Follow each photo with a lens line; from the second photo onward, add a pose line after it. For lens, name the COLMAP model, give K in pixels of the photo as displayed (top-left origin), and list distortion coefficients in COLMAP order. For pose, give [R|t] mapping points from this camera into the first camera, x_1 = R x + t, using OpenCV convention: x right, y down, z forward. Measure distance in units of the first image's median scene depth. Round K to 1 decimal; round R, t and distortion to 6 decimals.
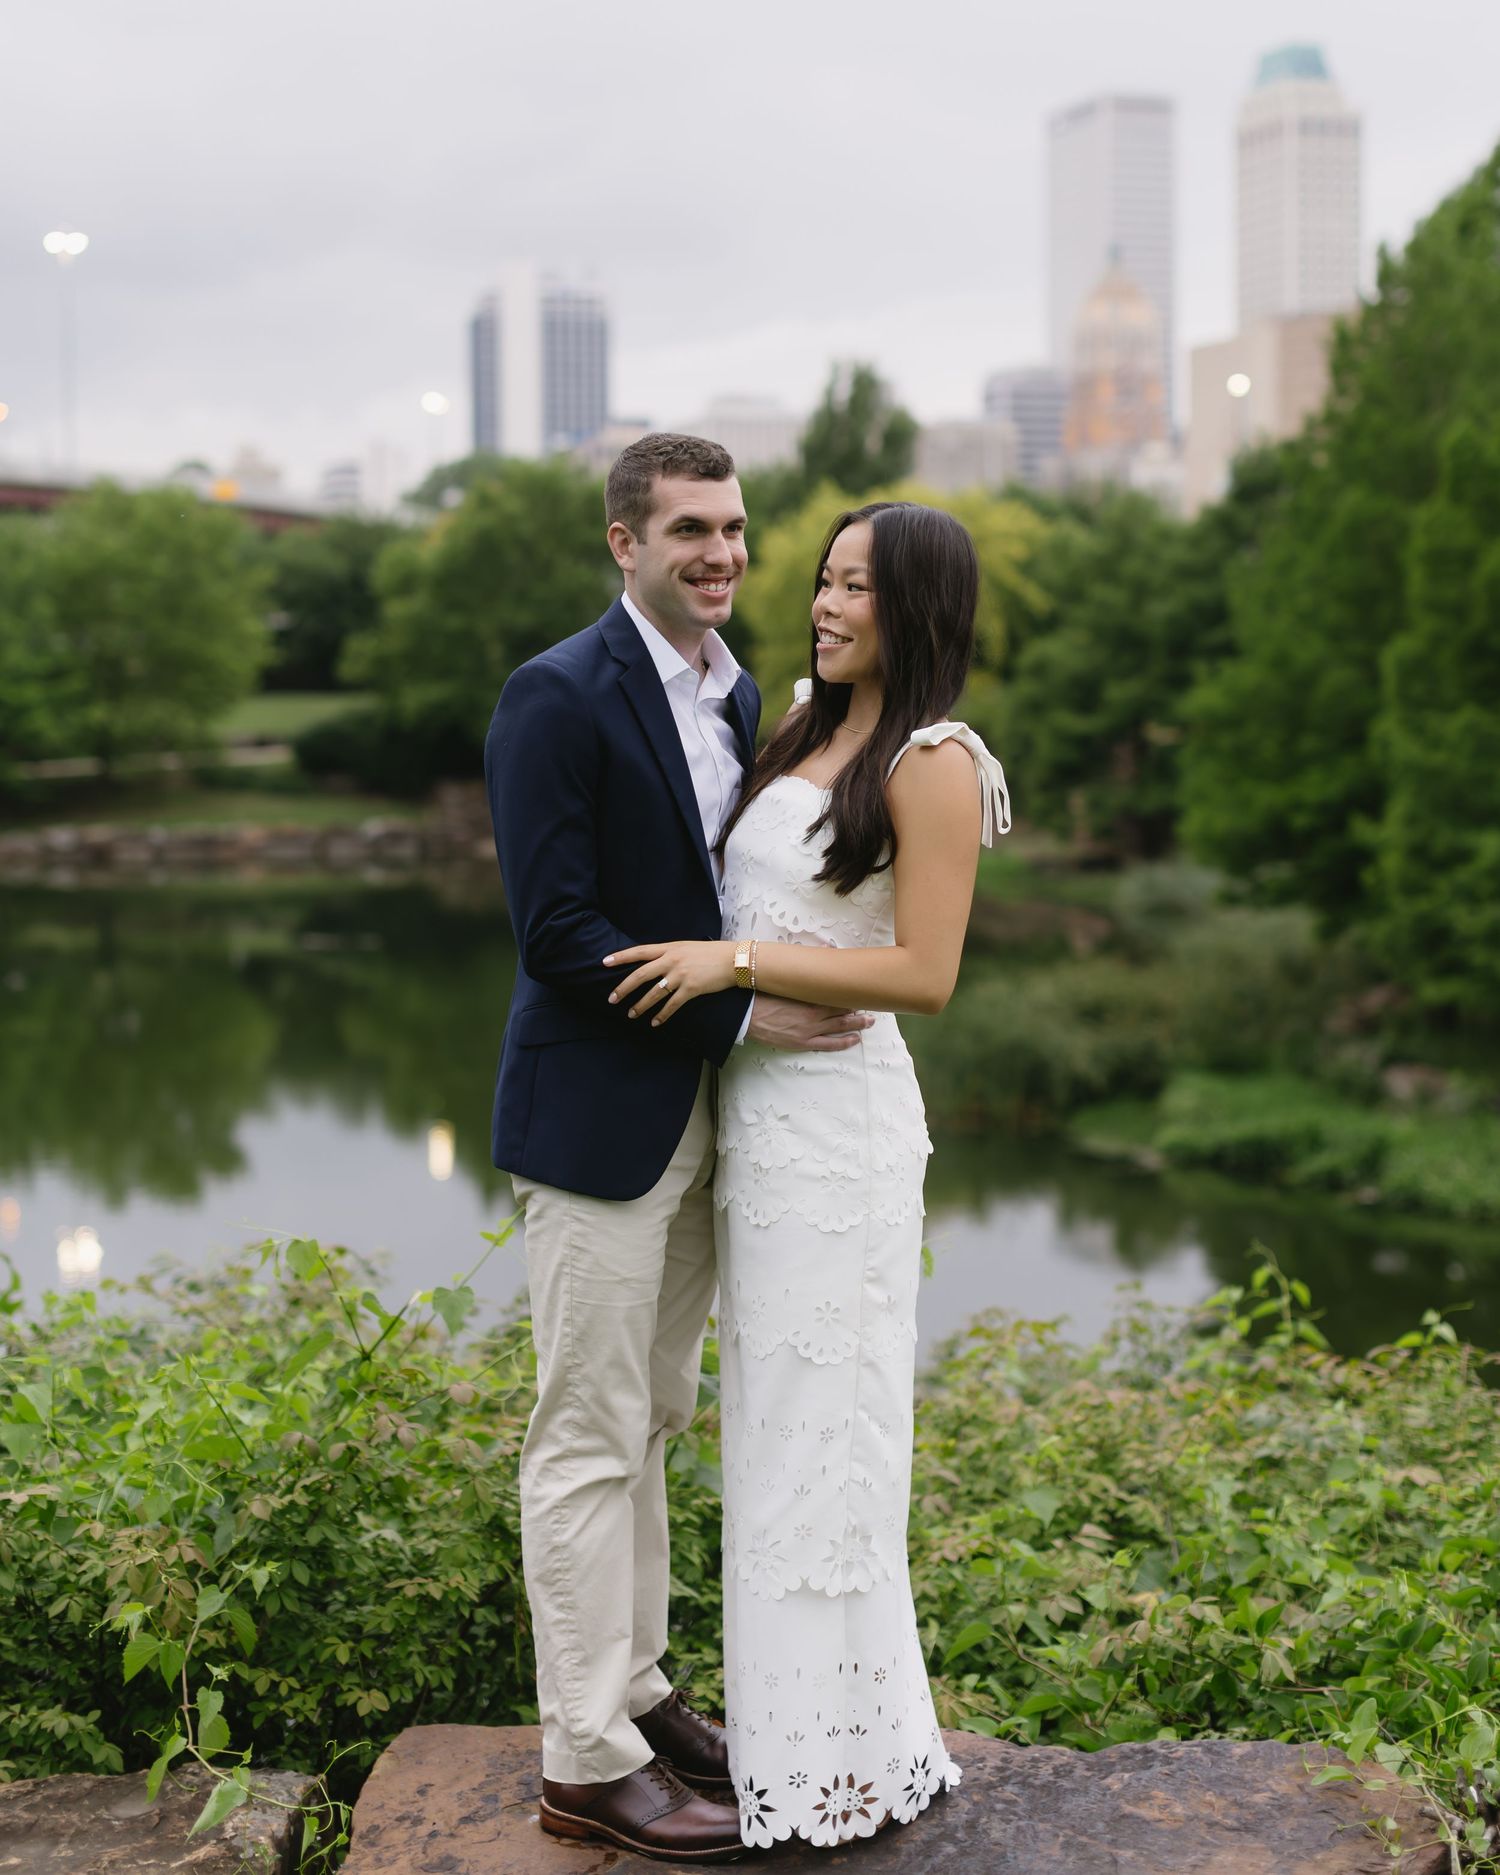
lens RADIAL K [[3133.2, 0, 756.7], [0, 3133.2, 761.0], [0, 0, 1]] dist [-0.018062, -0.012832]
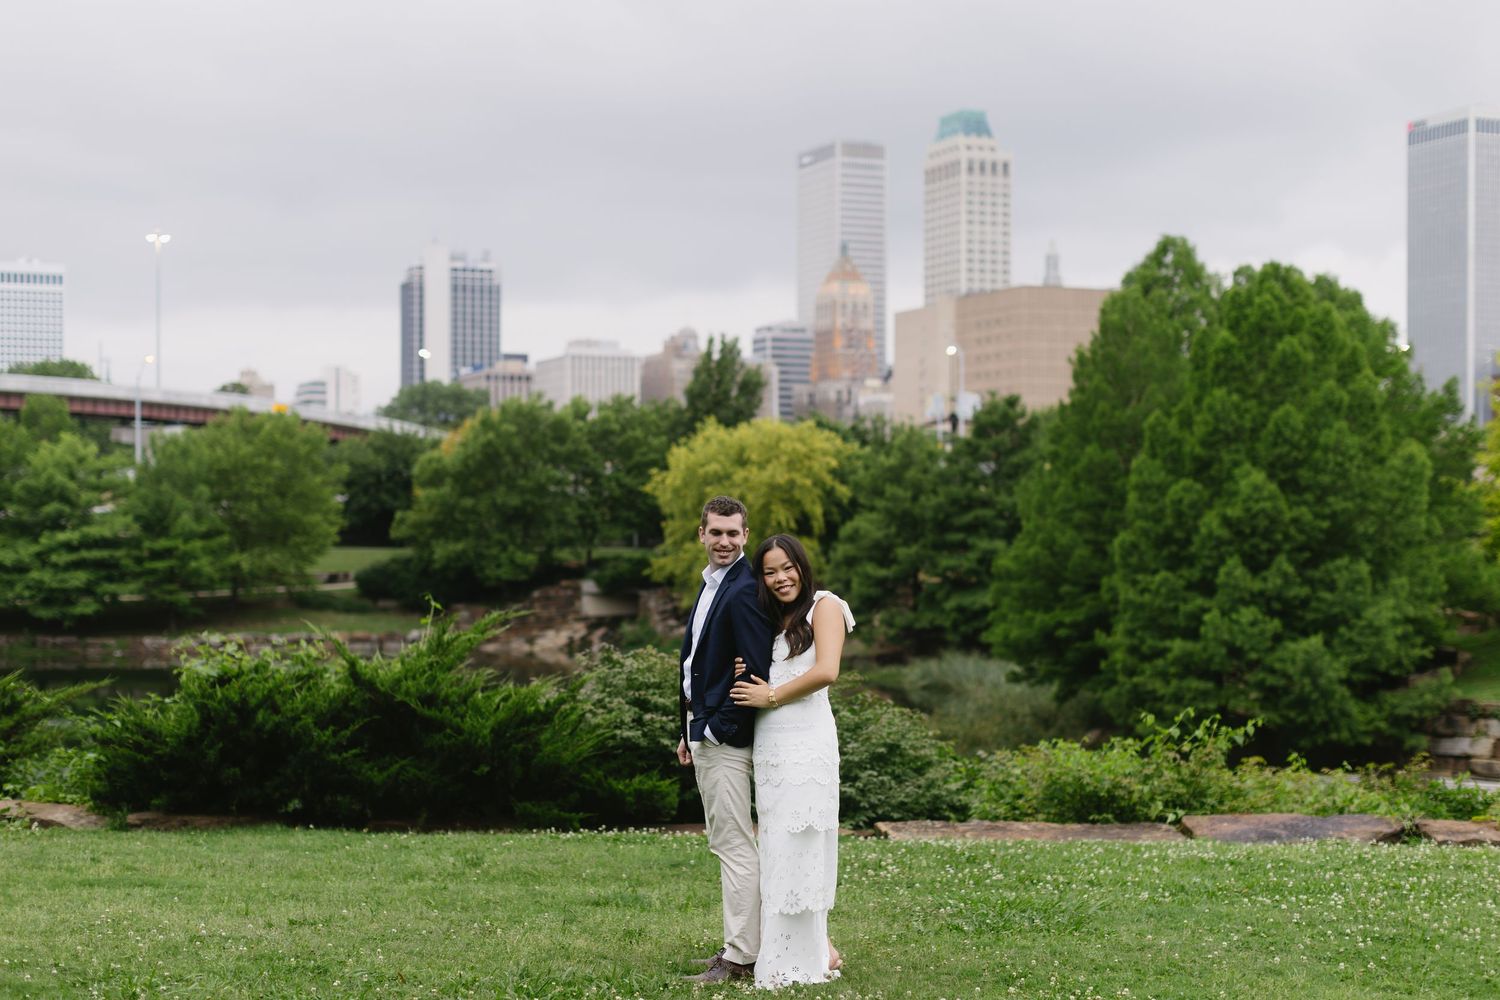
lens RADIAL K [[2262.6, 0, 706.9], [0, 2262.6, 523.2], [0, 0, 1]] dist [0.008828, 0.165265]
pose [[0.997368, 0.010017, 0.071805, -0.736441], [-0.007948, 0.999546, -0.029049, -0.025310], [-0.072064, 0.028402, 0.996996, -1.641804]]
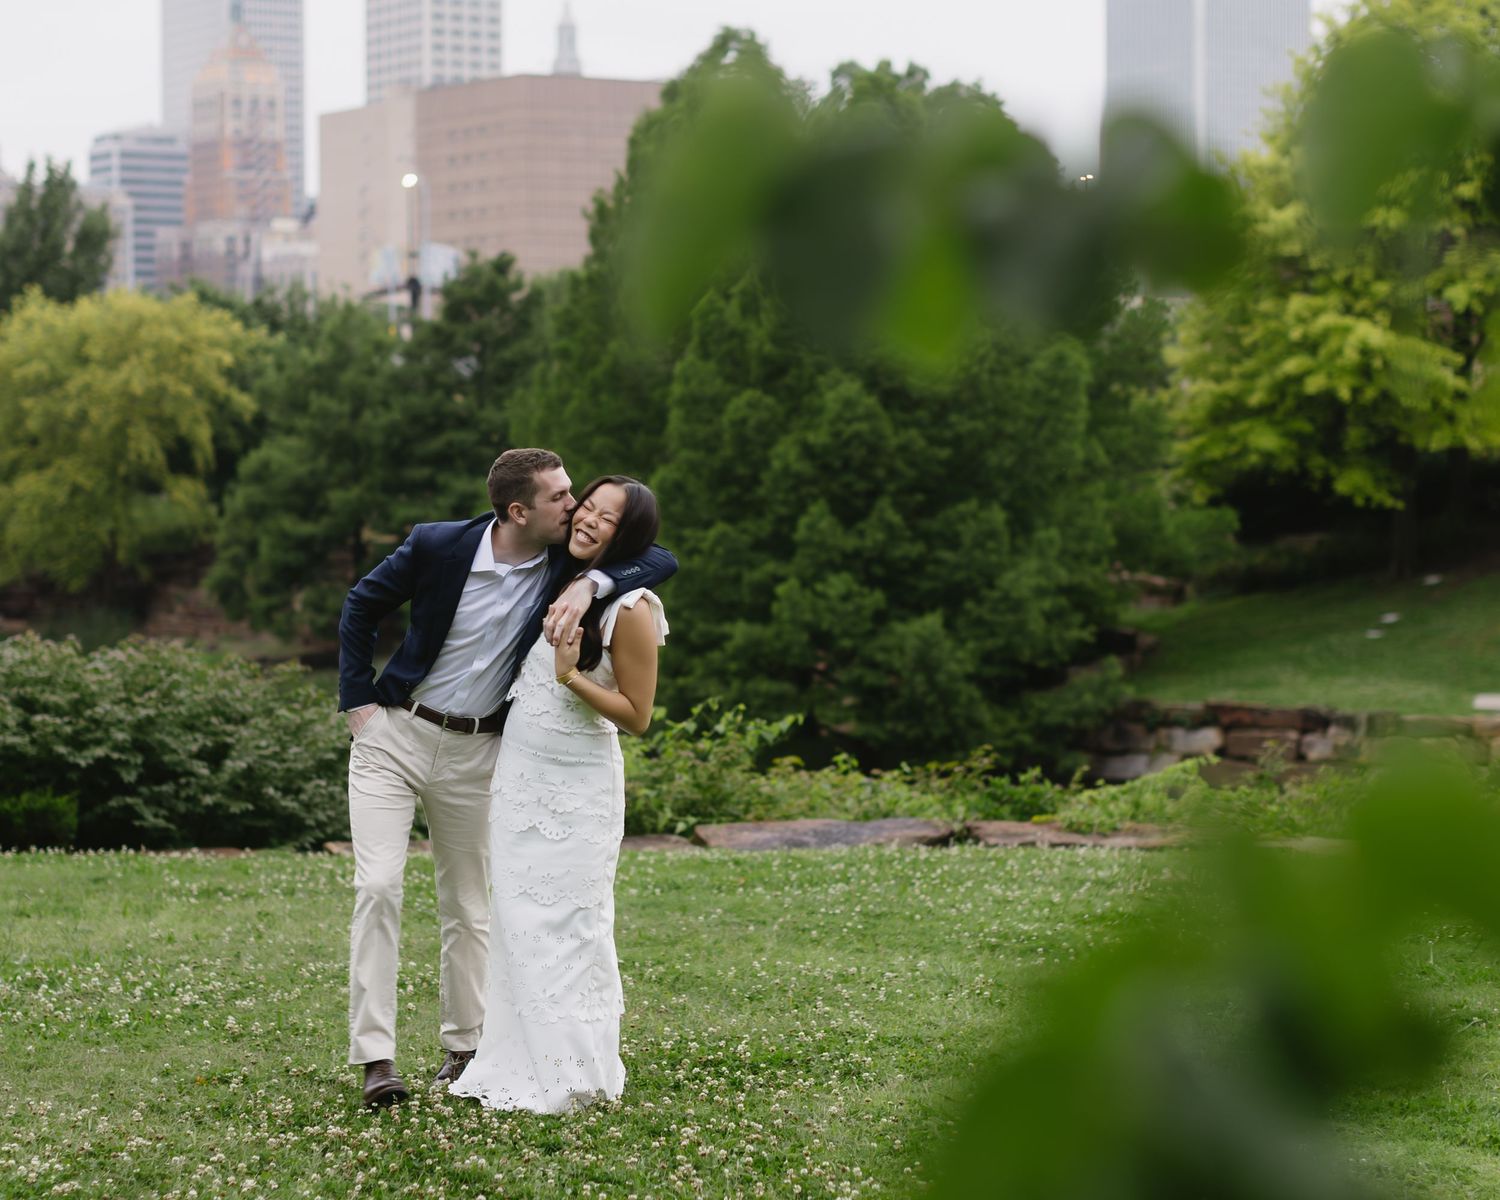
lens RADIAL K [[3685.2, 0, 750.0], [0, 3685.2, 600.0], [0, 0, 1]] dist [-0.103563, 0.205432]
pose [[0.963450, -0.007490, 0.267785, -0.872155], [0.004316, 0.999913, 0.012441, -0.026224], [-0.267855, -0.010830, 0.963398, -2.377925]]
